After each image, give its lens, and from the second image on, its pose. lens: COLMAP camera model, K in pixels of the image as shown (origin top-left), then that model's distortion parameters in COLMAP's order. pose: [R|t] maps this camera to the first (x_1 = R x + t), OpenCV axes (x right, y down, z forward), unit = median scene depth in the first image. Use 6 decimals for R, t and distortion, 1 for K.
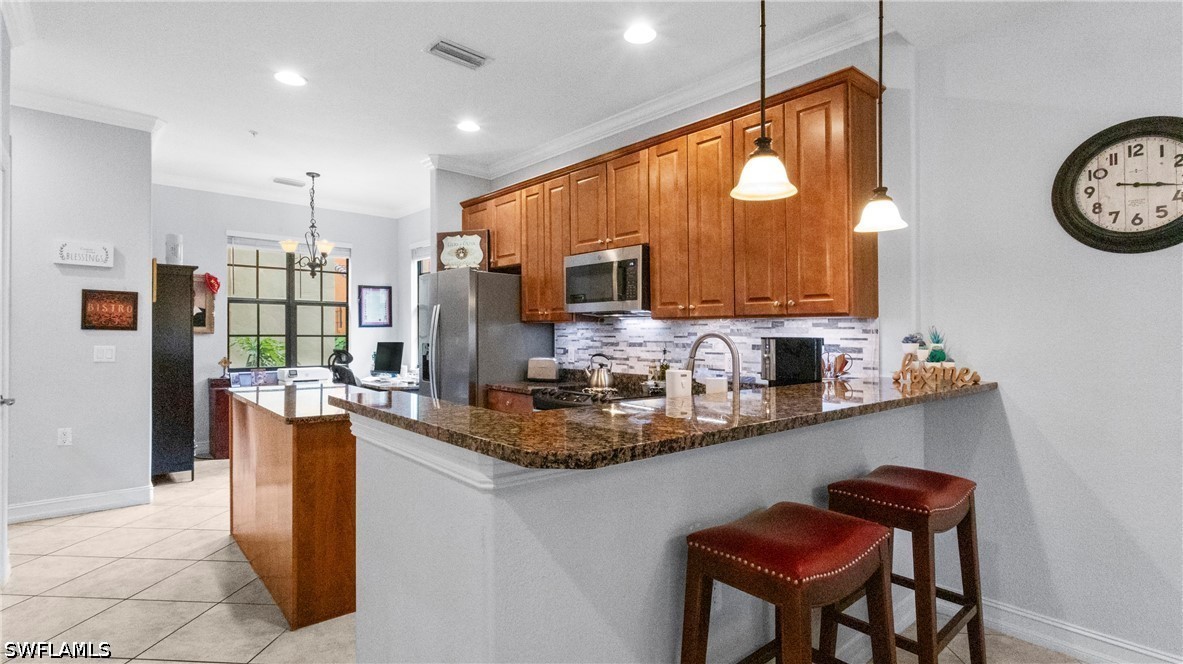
lens RADIAL K [[570.9, 0, 601.0], [0, 570.9, 335.0], [0, 0, 1]] dist [-0.005403, 0.003399]
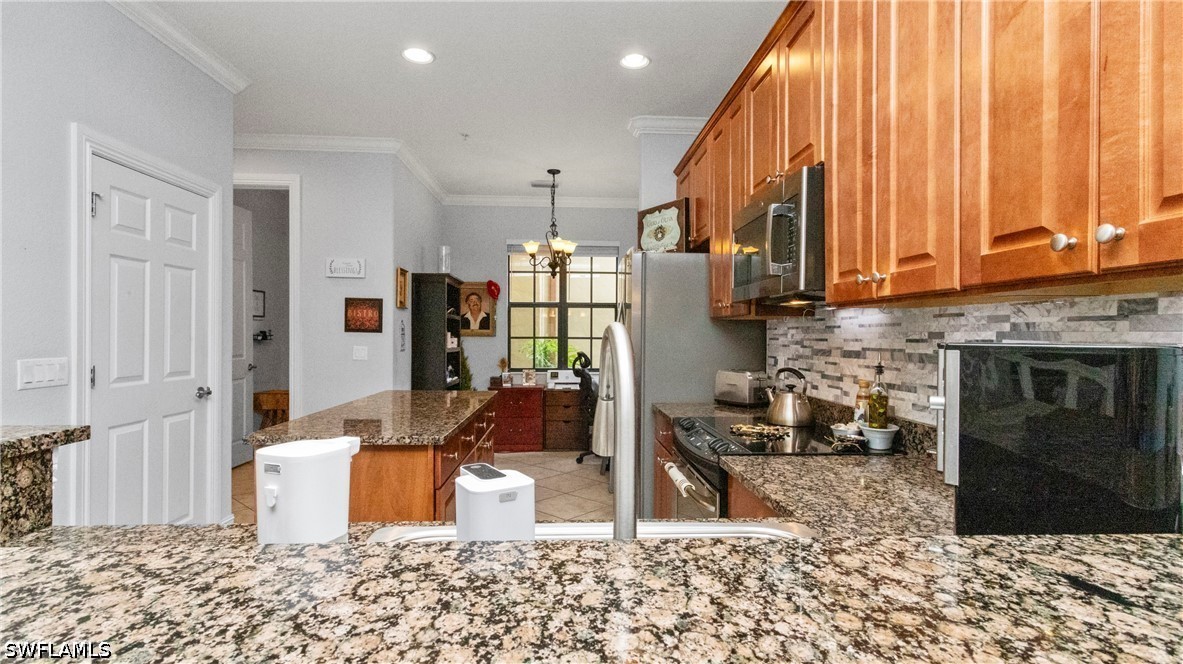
lens RADIAL K [[570.9, 0, 583.2], [0, 570.9, 339.3], [0, 0, 1]] dist [-0.005403, 0.003399]
pose [[0.770578, 0.003458, -0.637336, 0.176240], [-0.001965, 0.999993, 0.003049, 0.000851], [0.637342, -0.001097, 0.770580, 0.325021]]
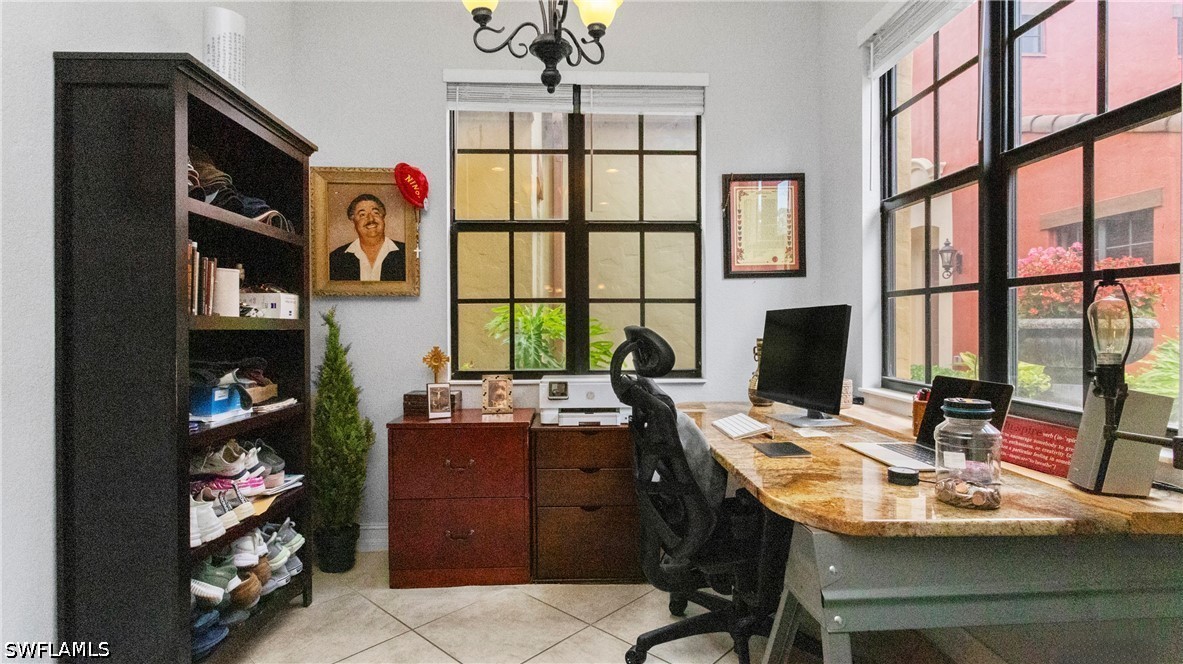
lens RADIAL K [[570.9, 0, 580.8], [0, 570.9, 332.0], [0, 0, 1]] dist [-0.005403, 0.003399]
pose [[0.758728, 0.002720, -0.651402, -0.339457], [0.006750, 0.999905, 0.012037, 0.027366], [0.651372, -0.013530, 0.758638, 0.894738]]
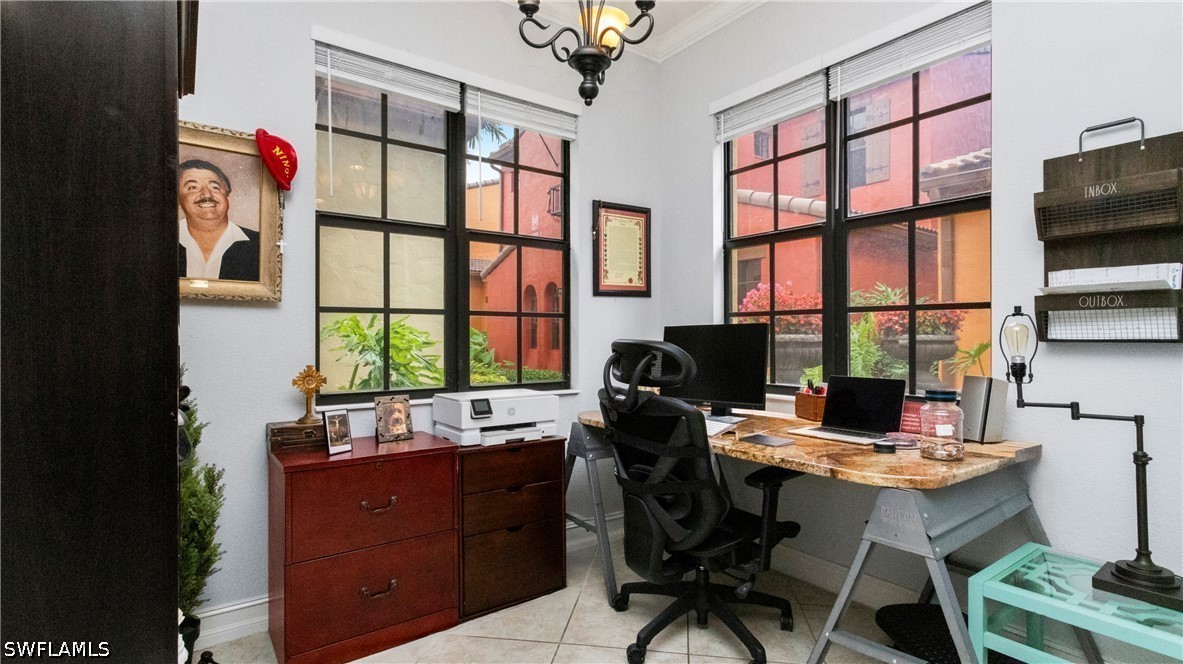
lens RADIAL K [[570.9, 0, 589.9], [0, 570.9, 338.5], [0, 0, 1]] dist [-0.005403, 0.003399]
pose [[0.994054, -0.002586, -0.108860, -0.541832], [0.003156, 0.999982, 0.005064, 0.024824], [0.108845, -0.005377, 0.994044, 0.804601]]
